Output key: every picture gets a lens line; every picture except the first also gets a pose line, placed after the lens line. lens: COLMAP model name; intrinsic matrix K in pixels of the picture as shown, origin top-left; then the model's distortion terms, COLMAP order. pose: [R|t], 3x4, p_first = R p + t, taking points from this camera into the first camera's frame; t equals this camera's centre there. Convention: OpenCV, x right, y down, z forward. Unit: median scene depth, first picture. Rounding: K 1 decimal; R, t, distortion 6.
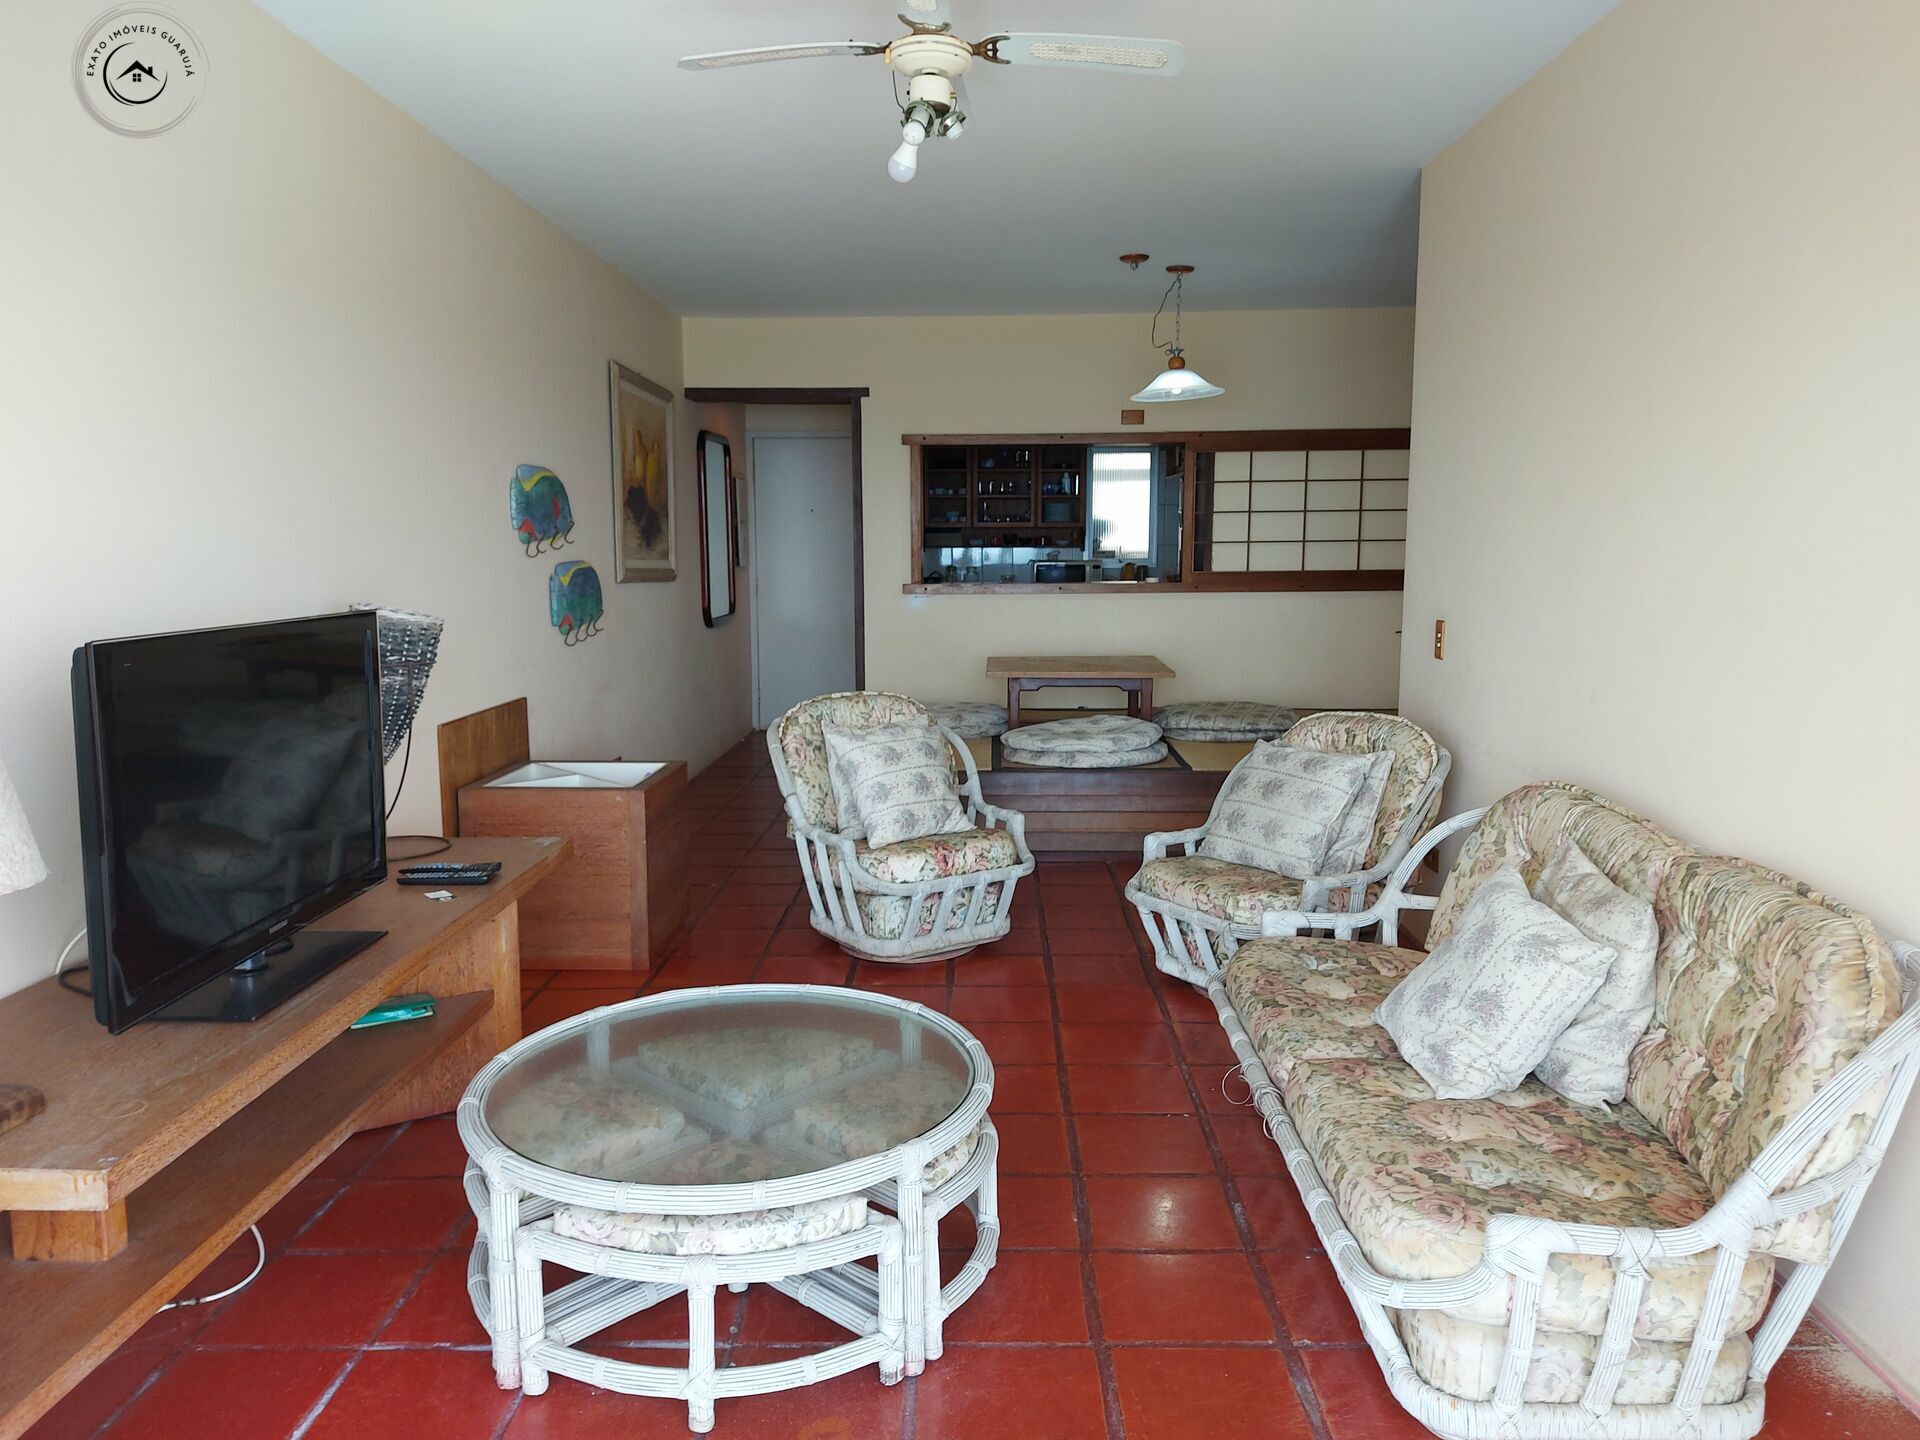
lens RADIAL K [[1382.3, 0, 954.7], [0, 1382.3, 731.6], [0, 0, 1]] dist [0.078886, -0.064721]
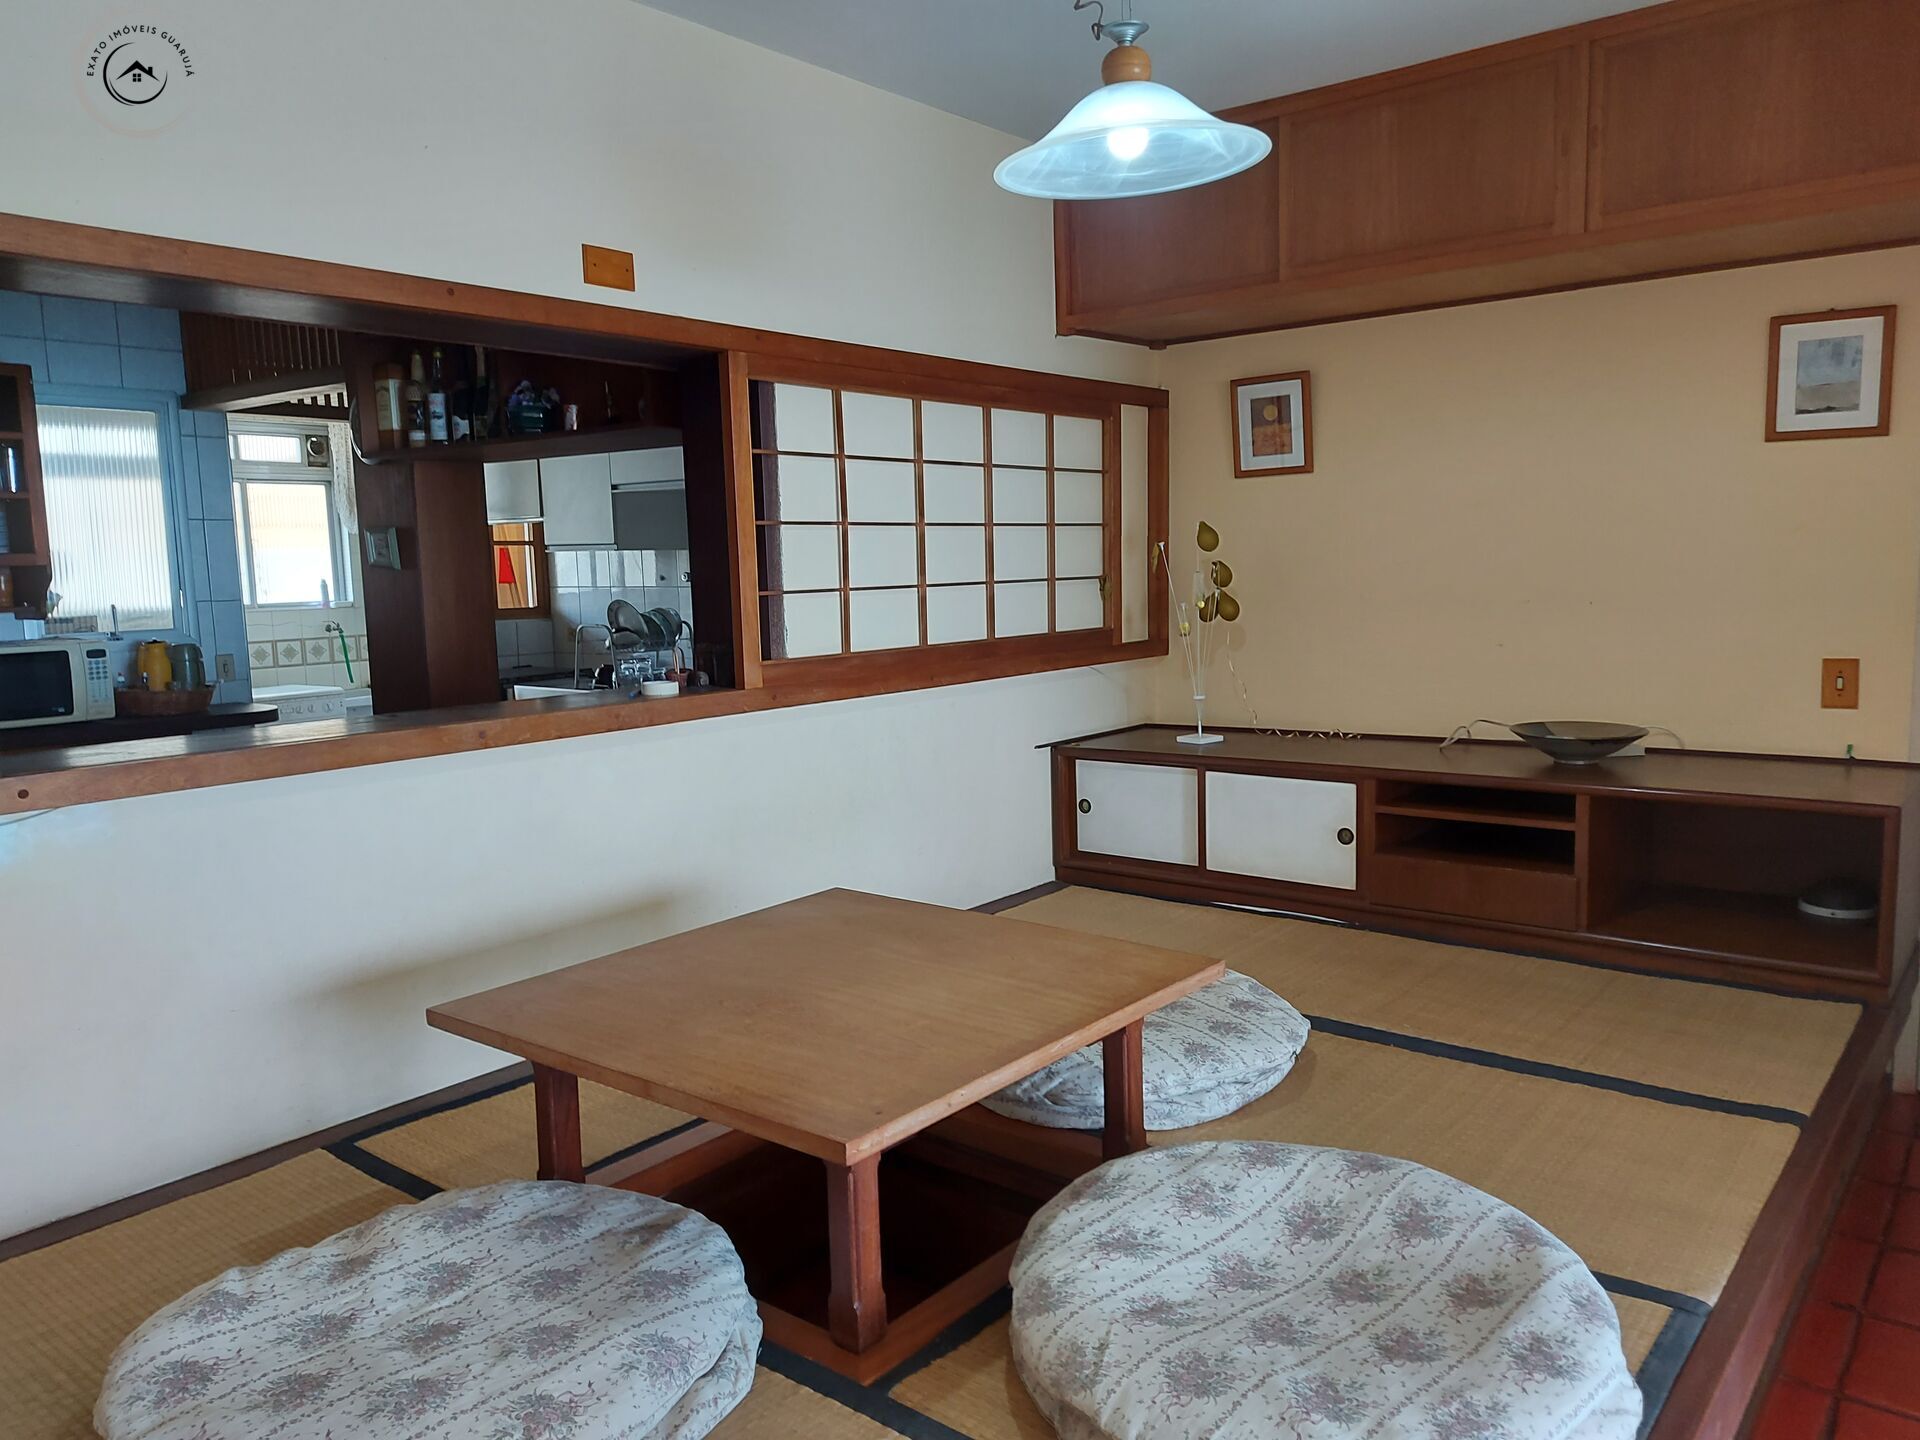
lens RADIAL K [[1382.3, 0, 956.7], [0, 1382.3, 724.2], [0, 0, 1]] dist [0.078886, -0.064721]
pose [[0.595323, -0.113720, 0.795398, -0.224046], [0.136301, 0.989879, 0.039510, -0.182552], [-0.791841, 0.084892, 0.604798, 1.211115]]
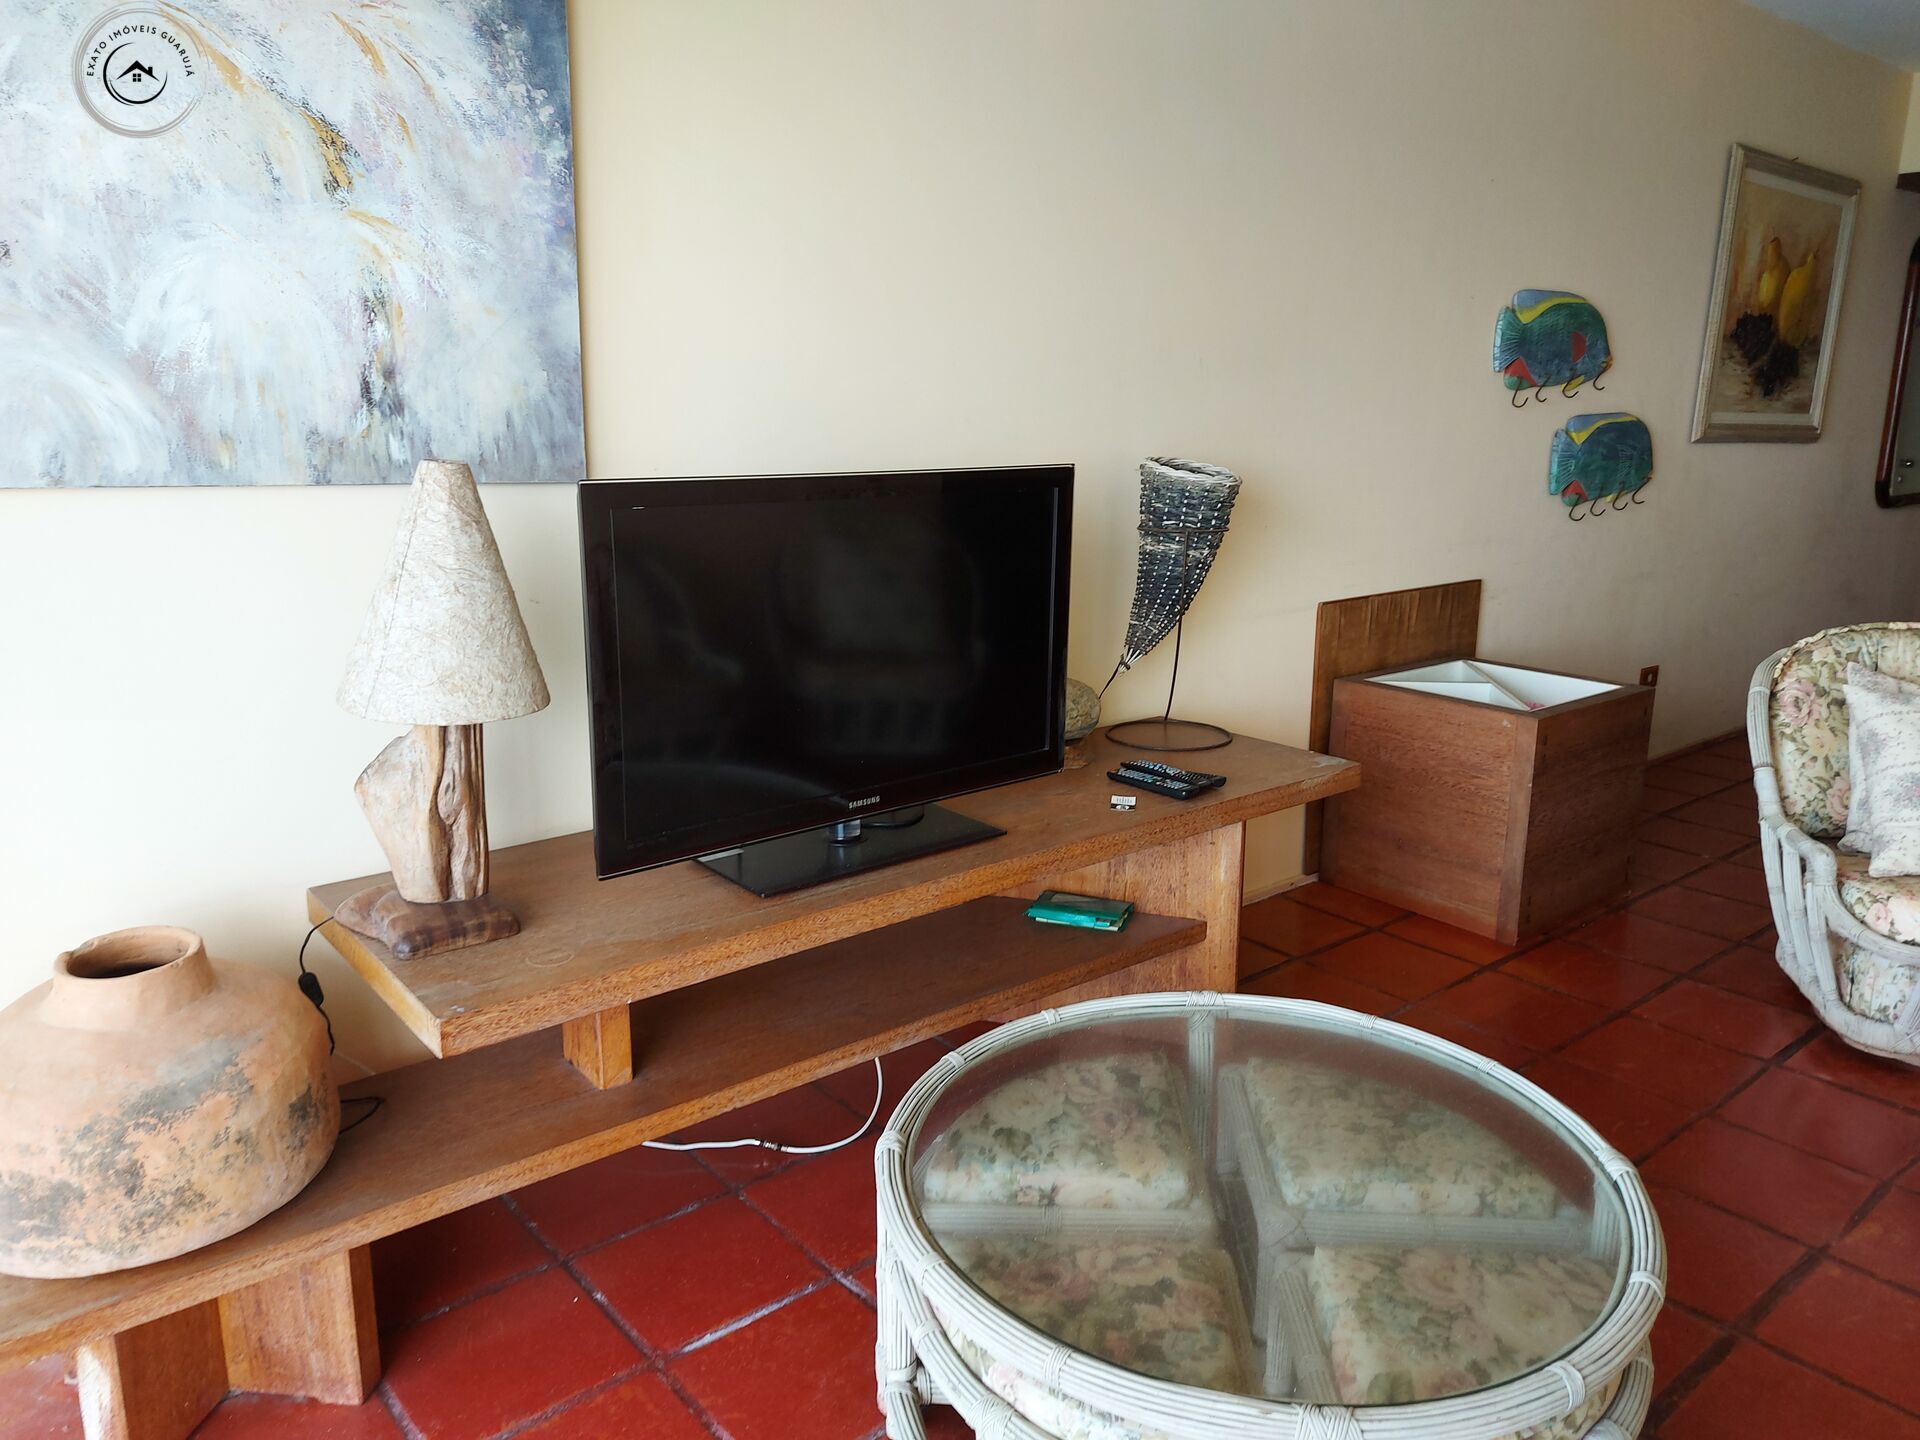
lens RADIAL K [[1382.3, 0, 963.5], [0, 1382.3, 707.9], [0, 0, 1]] dist [0.078886, -0.064721]
pose [[0.657048, 0.176661, -0.732856, 0.132482], [-0.112995, 0.984250, 0.135955, -0.032883], [0.745332, -0.006520, 0.666662, 0.257336]]
